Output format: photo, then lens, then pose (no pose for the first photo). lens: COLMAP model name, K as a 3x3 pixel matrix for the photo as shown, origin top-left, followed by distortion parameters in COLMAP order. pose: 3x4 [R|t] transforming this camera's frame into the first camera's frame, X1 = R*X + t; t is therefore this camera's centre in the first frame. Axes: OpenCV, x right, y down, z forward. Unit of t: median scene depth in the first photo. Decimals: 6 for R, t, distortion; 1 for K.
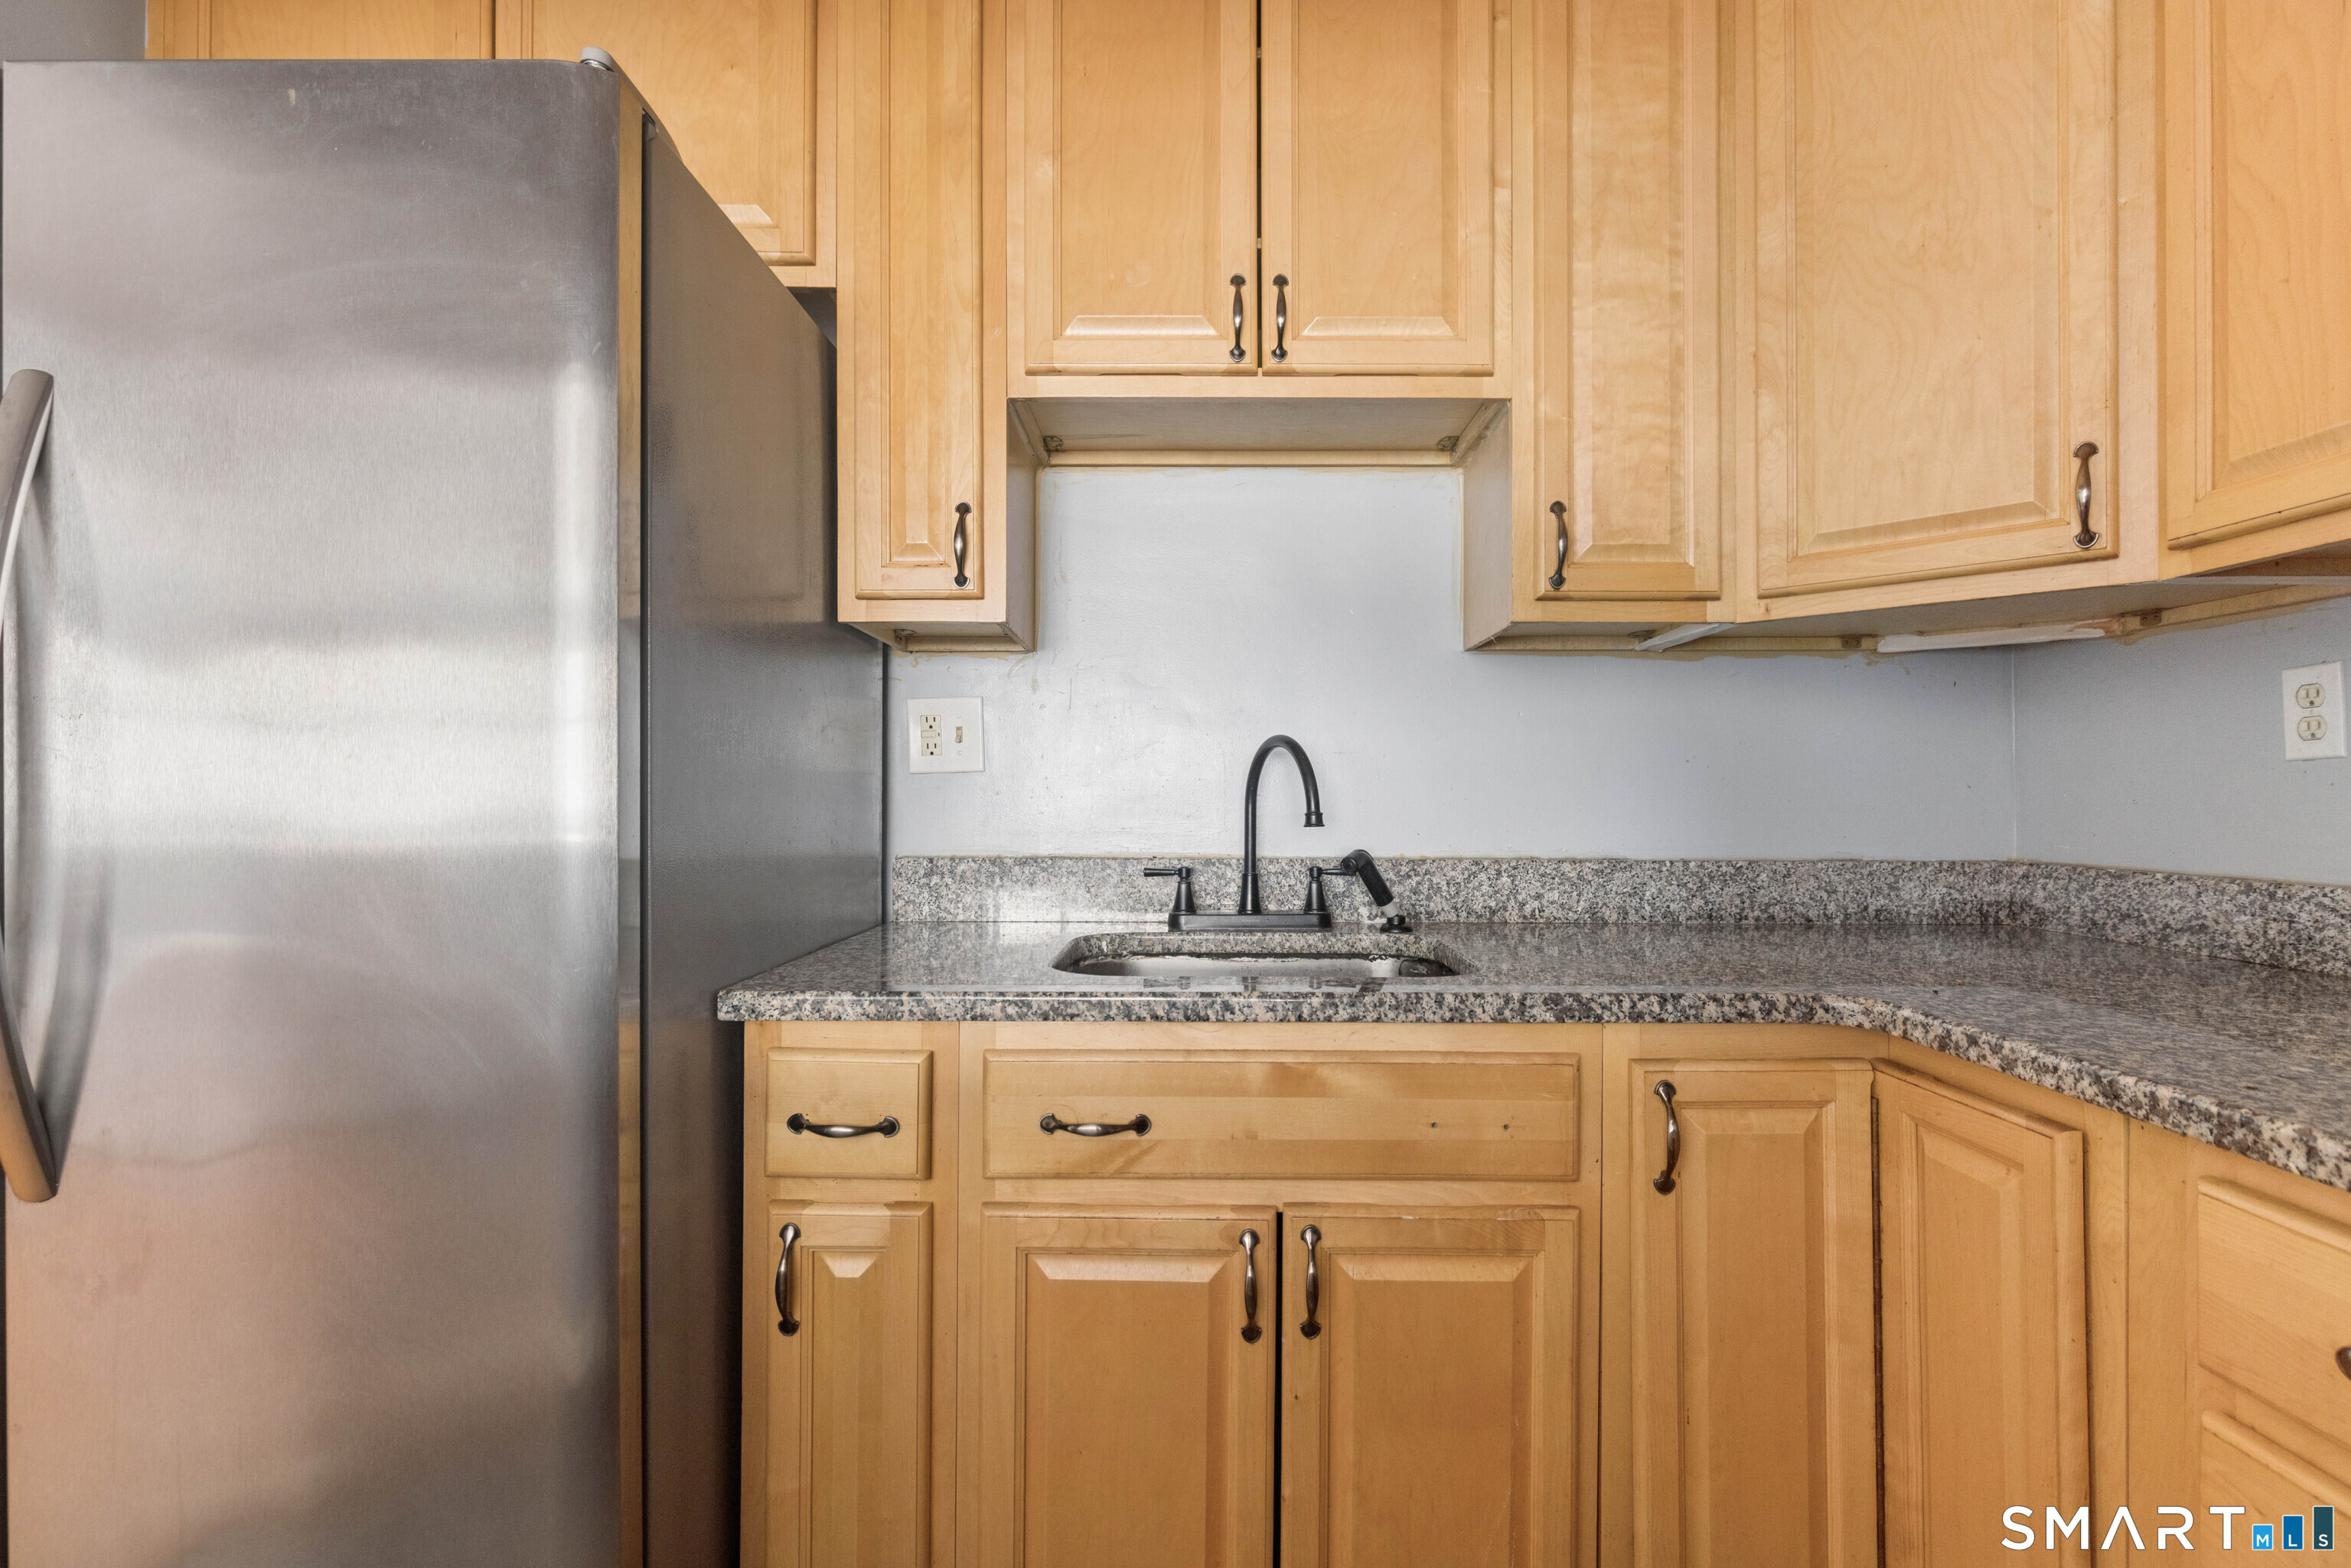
lens RADIAL K [[1090.7, 0, 1176.0], [0, 1090.7, 784.5], [0, 0, 1]] dist [0.002844, -0.000914]
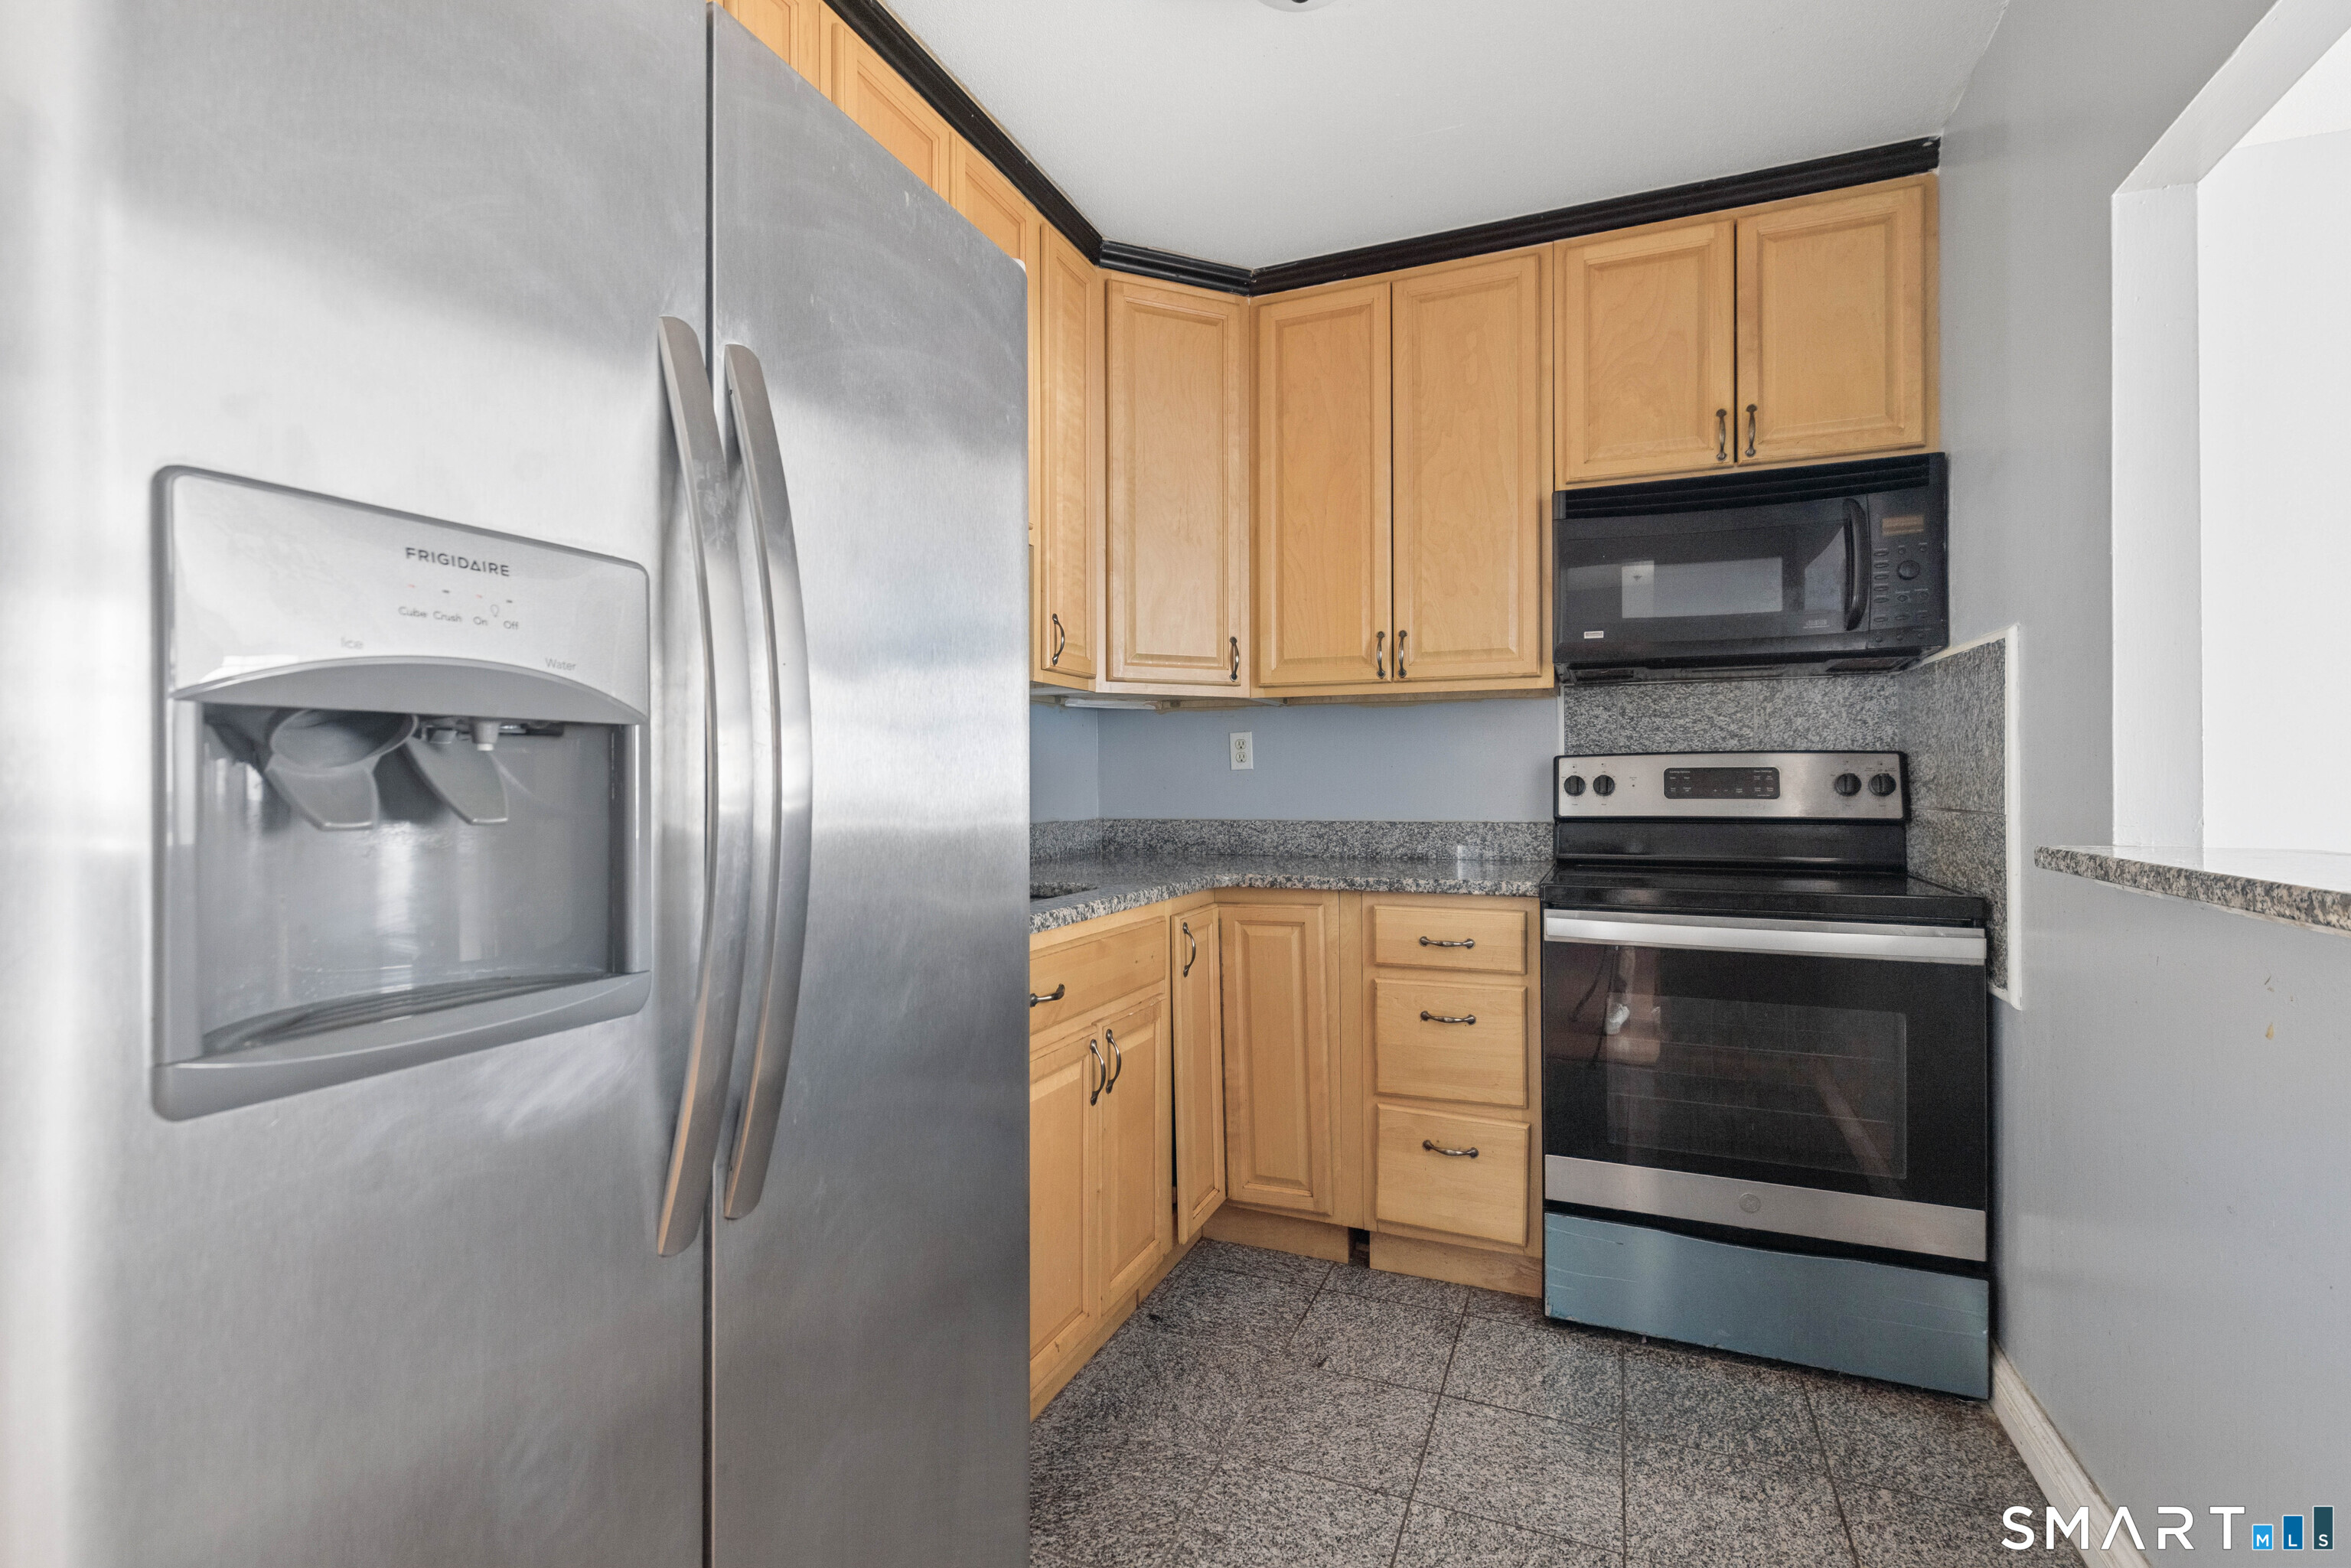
lens RADIAL K [[1090.7, 0, 1167.9], [0, 1090.7, 782.0], [0, 0, 1]] dist [0.002844, -0.000914]
pose [[0.369520, 0.000403, 0.929223, -1.371755], [-0.004472, 0.999989, 0.001345, 0.001431], [-0.929212, -0.004653, 0.369518, 0.242762]]
